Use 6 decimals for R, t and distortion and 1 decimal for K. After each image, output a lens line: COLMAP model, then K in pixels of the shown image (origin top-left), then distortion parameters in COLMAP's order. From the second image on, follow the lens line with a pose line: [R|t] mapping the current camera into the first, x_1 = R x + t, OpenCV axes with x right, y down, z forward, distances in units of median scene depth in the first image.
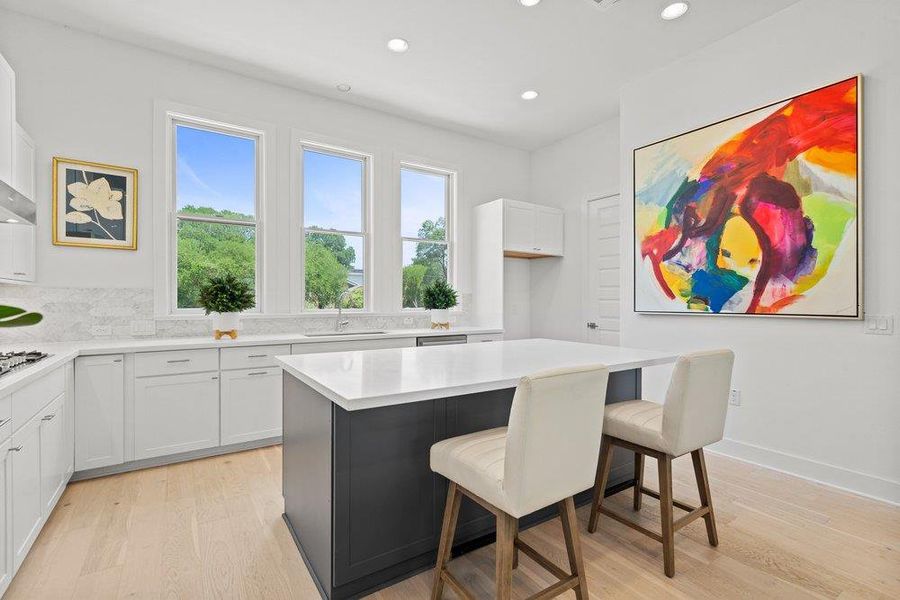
lens RADIAL K [[408.9, 0, 447.1], [0, 408.9, 301.5], [0, 0, 1]] dist [-0.000270, 0.001252]
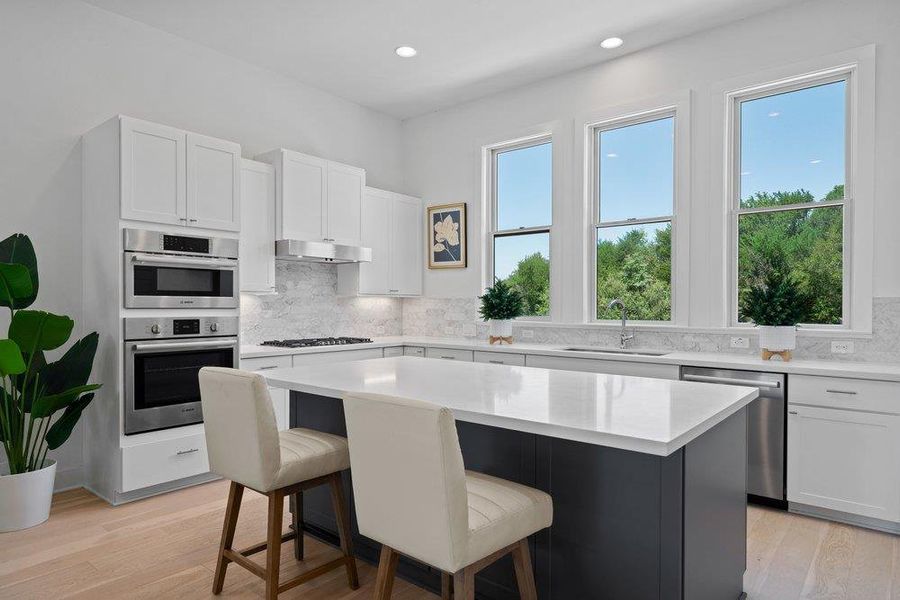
lens RADIAL K [[543.0, 0, 447.6], [0, 543.0, 303.8], [0, 0, 1]] dist [0.004830, 0.000887]
pose [[0.302792, -0.002038, -0.953055, 0.810651], [-0.007395, 0.999963, -0.004487, -0.007749], [0.953028, 0.008407, 0.302765, 0.458485]]
